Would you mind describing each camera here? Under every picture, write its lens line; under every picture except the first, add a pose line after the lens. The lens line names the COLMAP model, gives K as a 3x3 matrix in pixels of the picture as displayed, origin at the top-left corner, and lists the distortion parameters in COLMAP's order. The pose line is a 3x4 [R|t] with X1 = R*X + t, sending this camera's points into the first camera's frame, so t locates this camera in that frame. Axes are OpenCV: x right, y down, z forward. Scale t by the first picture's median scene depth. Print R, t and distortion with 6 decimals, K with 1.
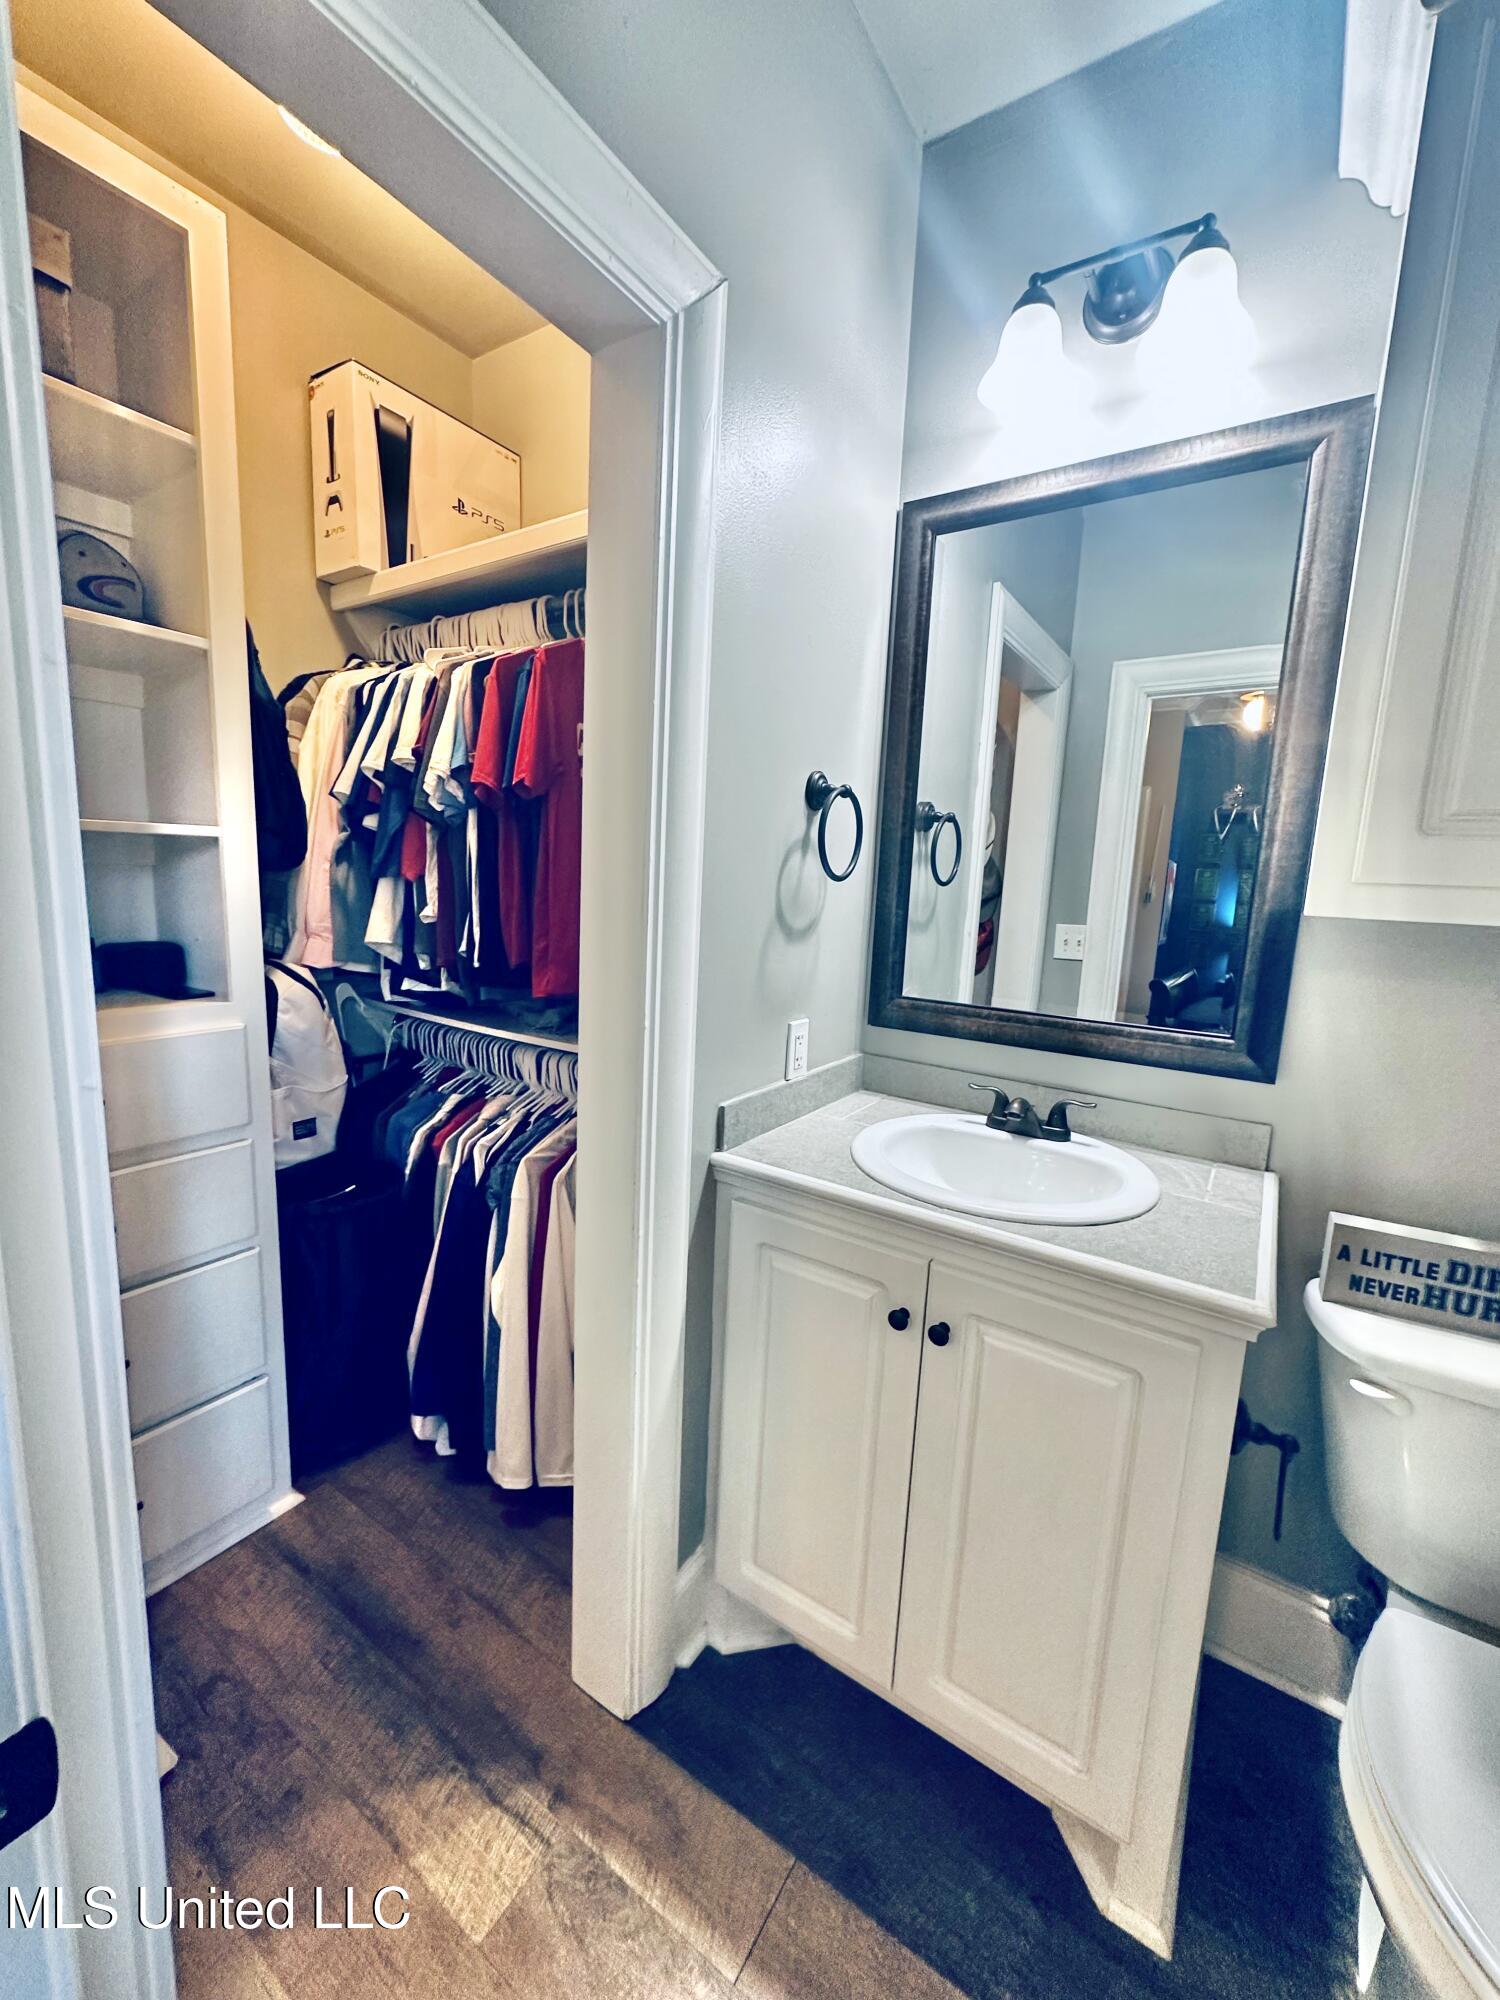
lens RADIAL K [[798.8, 0, 749.9], [0, 798.8, 1000.4], [0, 0, 1]] dist [-0.003449, 0.000218]
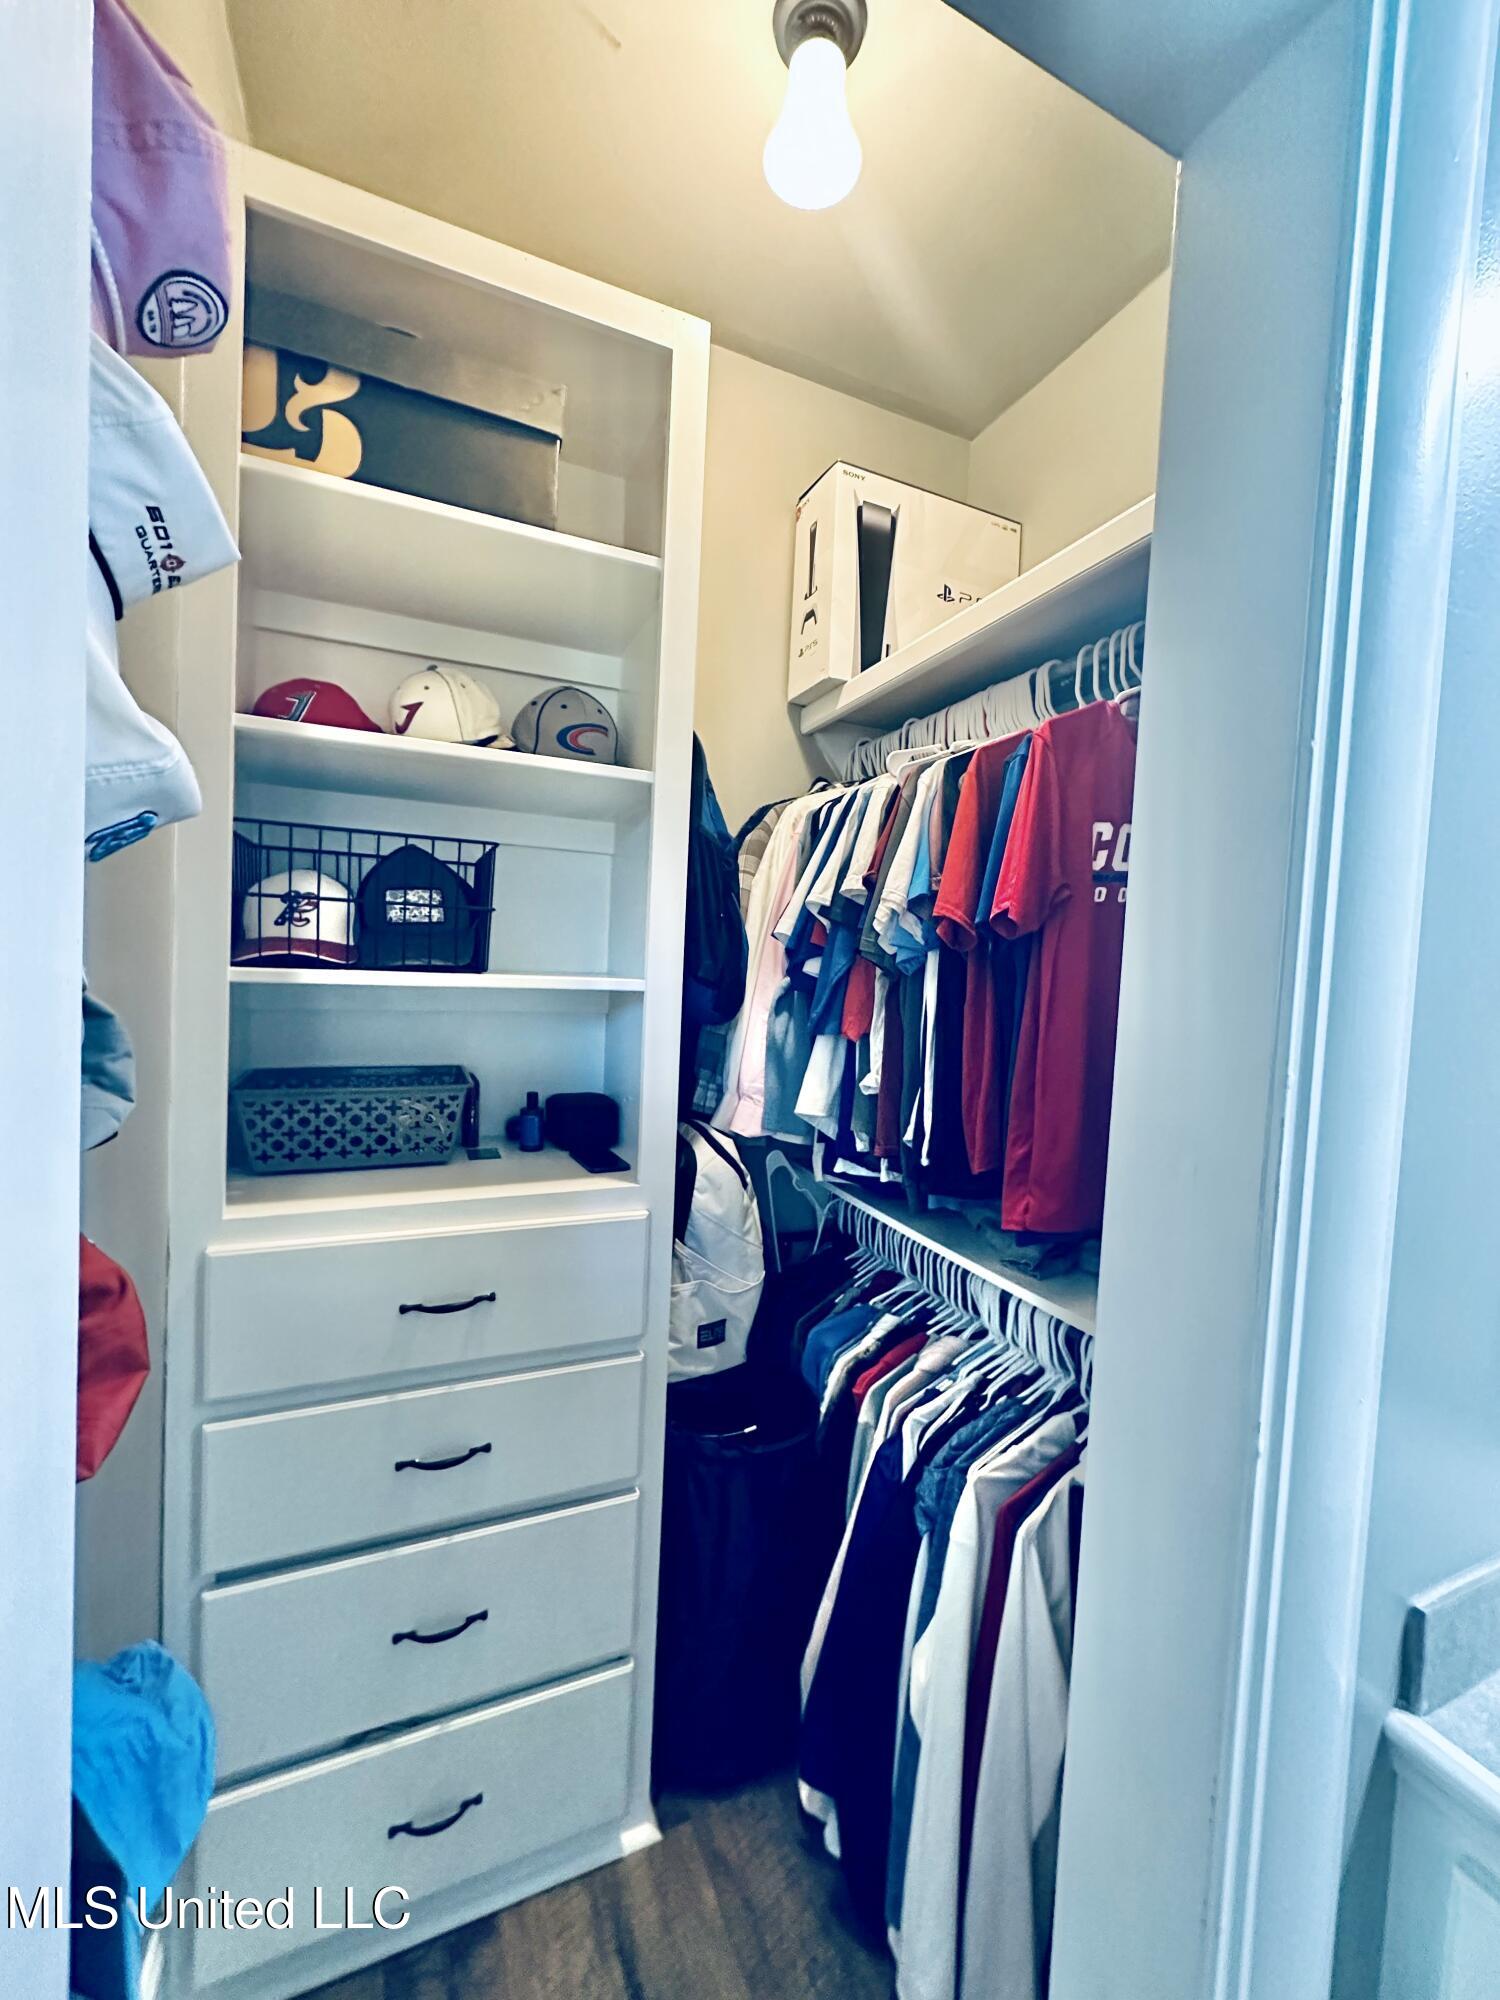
lens RADIAL K [[798.8, 0, 753.6], [0, 798.8, 1002.4], [0, 0, 1]] dist [-0.003449, 0.000218]
pose [[0.845258, 0.018556, -0.534036, -0.090459], [-0.091668, 0.989617, -0.110705, -0.093184], [0.526437, 0.142528, 0.838182, 0.292673]]
